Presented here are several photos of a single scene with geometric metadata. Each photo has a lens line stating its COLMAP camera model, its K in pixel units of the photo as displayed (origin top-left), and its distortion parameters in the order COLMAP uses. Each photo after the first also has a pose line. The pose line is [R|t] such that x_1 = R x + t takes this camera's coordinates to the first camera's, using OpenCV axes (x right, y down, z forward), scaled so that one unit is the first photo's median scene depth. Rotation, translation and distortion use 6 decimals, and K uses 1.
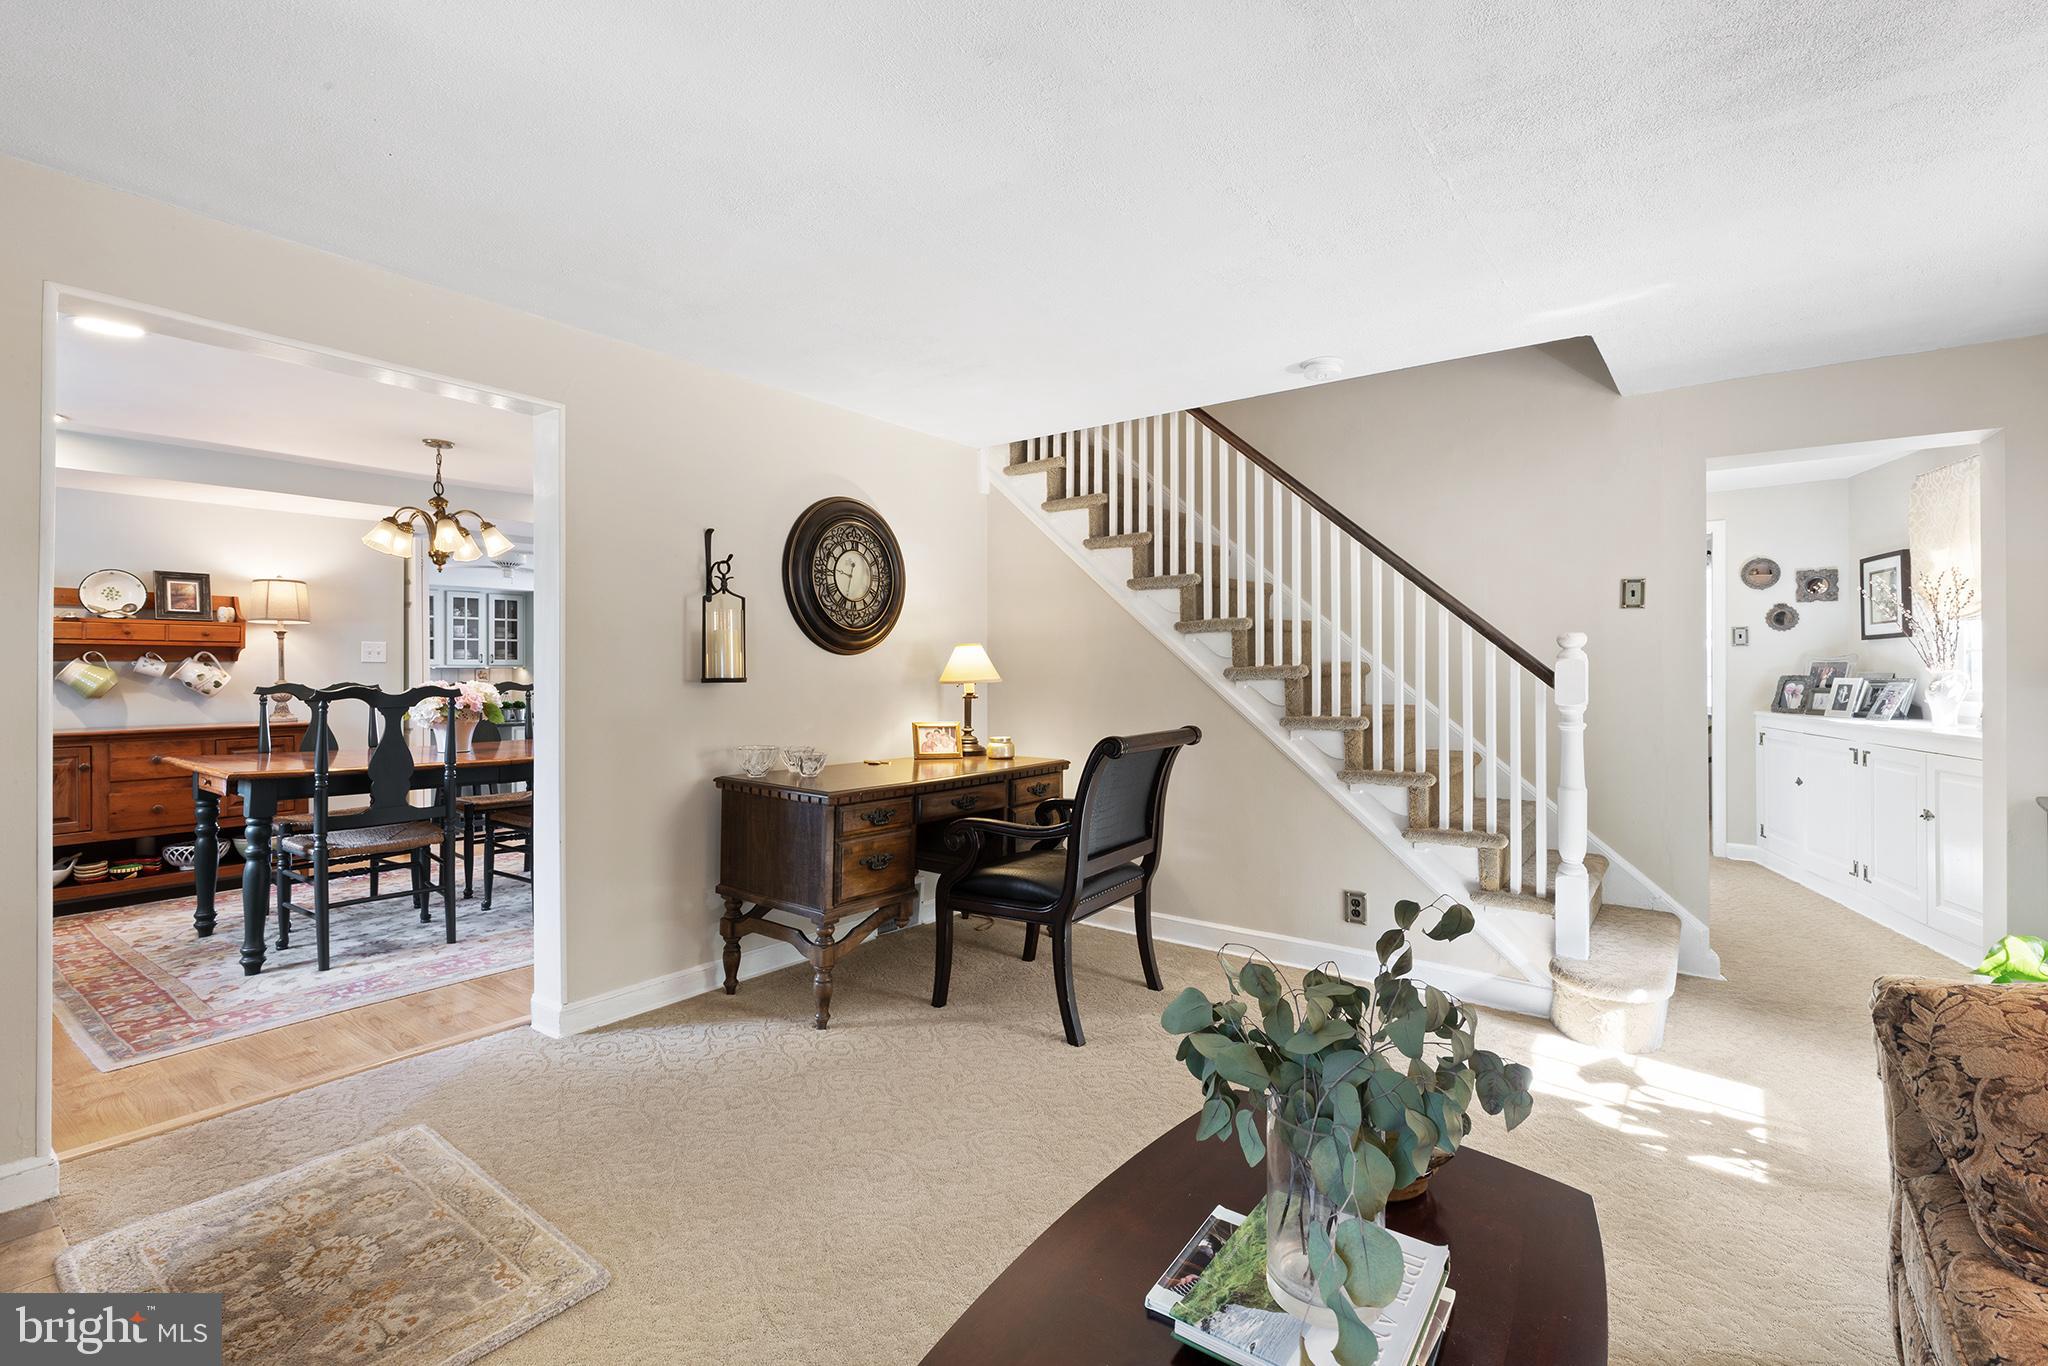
lens RADIAL K [[934.7, 0, 1023.1], [0, 934.7, 654.8], [0, 0, 1]] dist [0.017155, -0.000154]
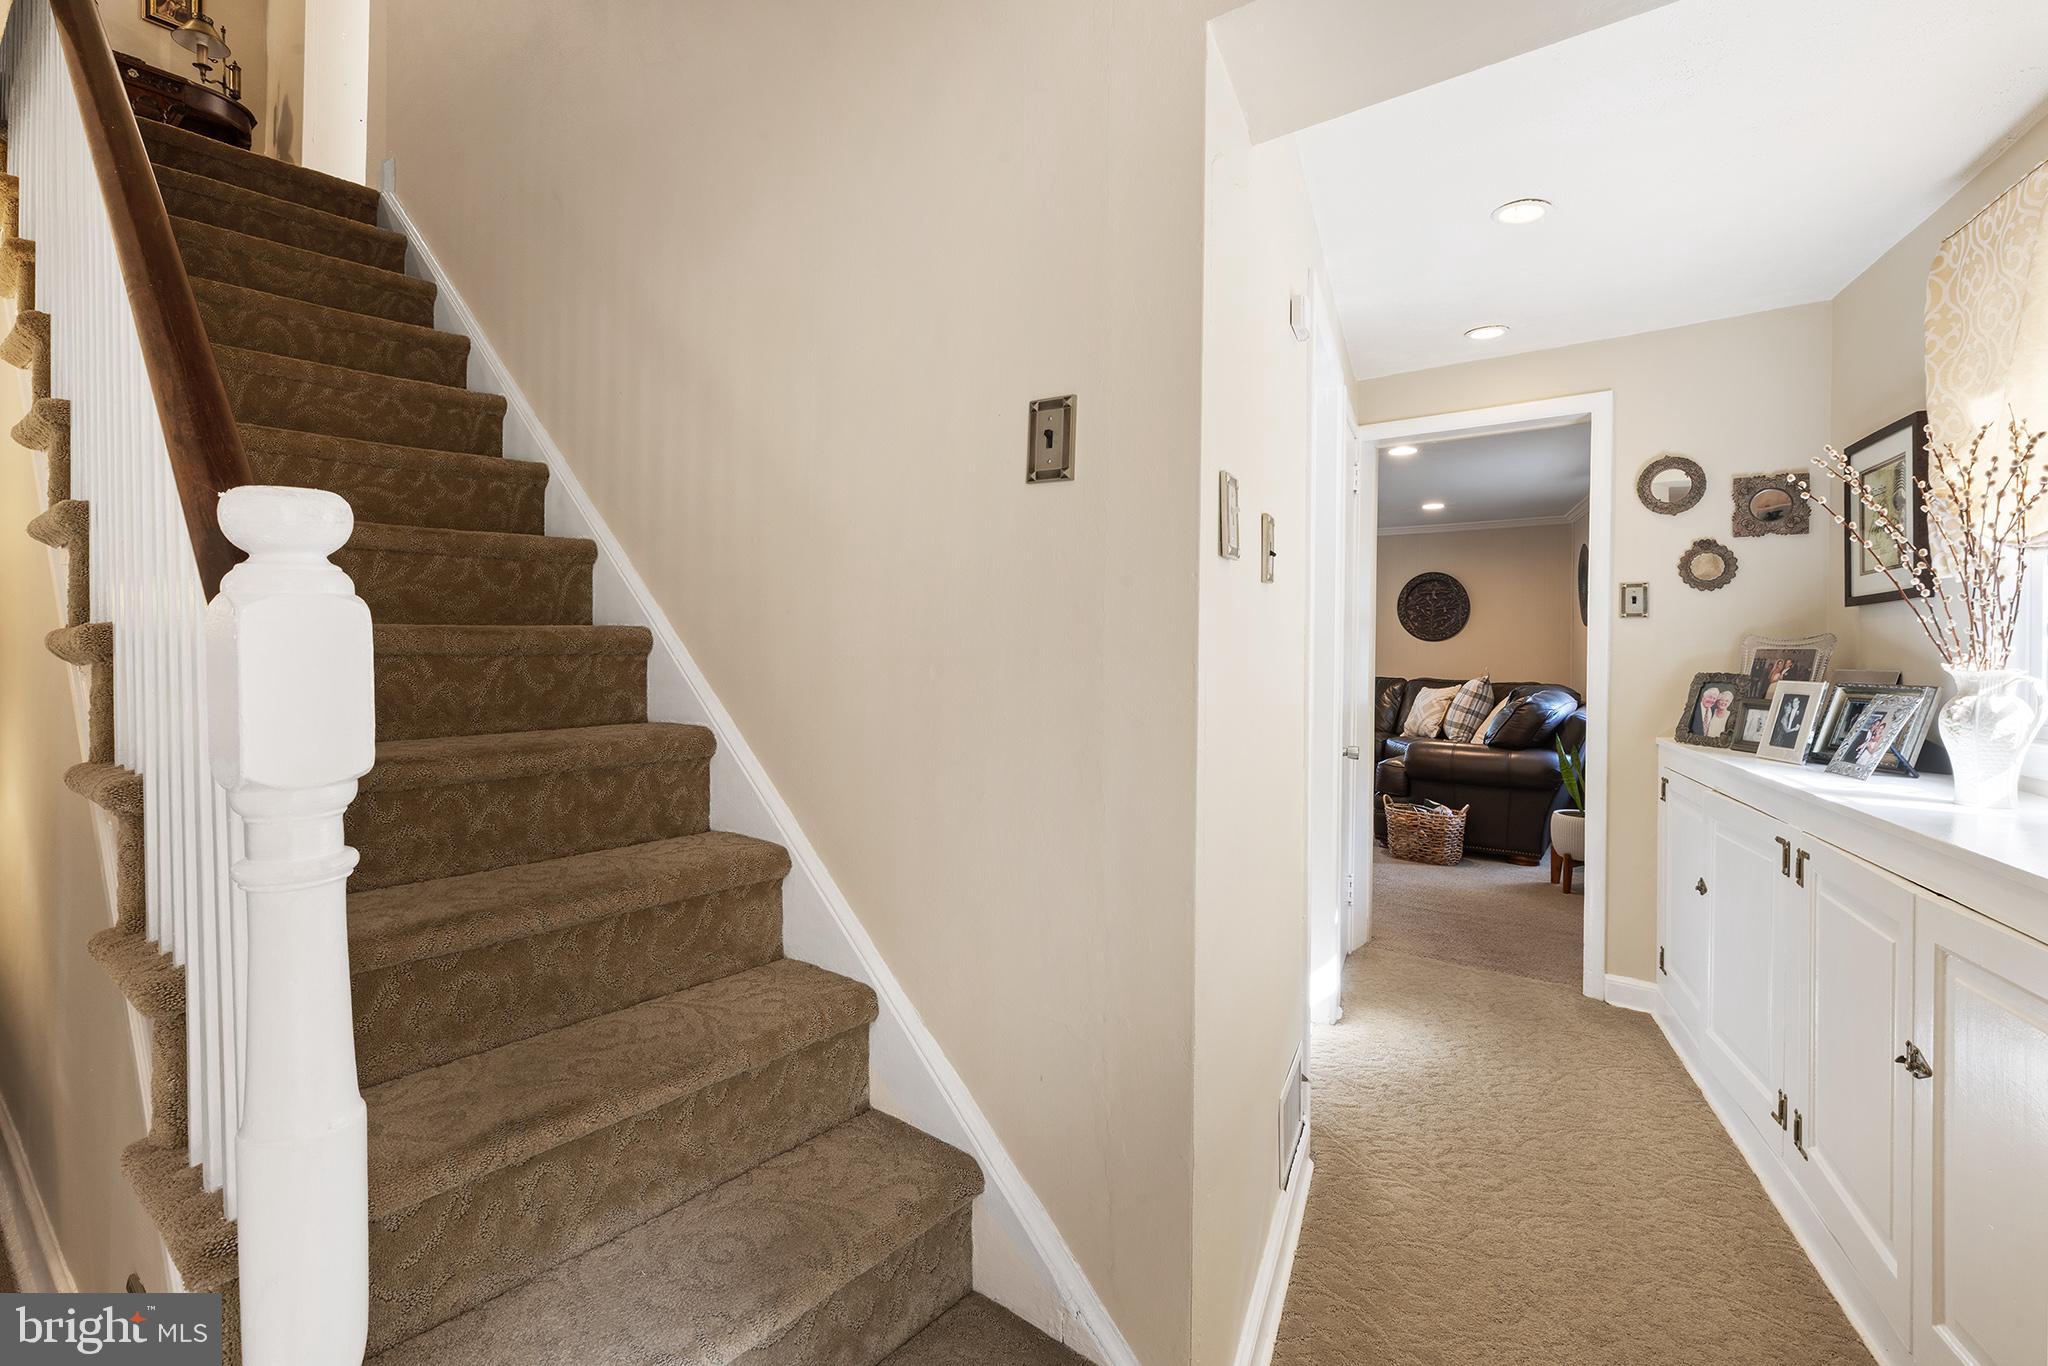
lens RADIAL K [[973.4, 0, 1028.1], [0, 973.4, 640.3], [0, 0, 1]] dist [0.017092, 0.000405]
pose [[0.999307, 0.014625, -0.034226, 0.521293], [-0.014367, 0.999867, 0.007773, 0.005418], [0.034335, -0.007276, 0.999384, 0.509753]]
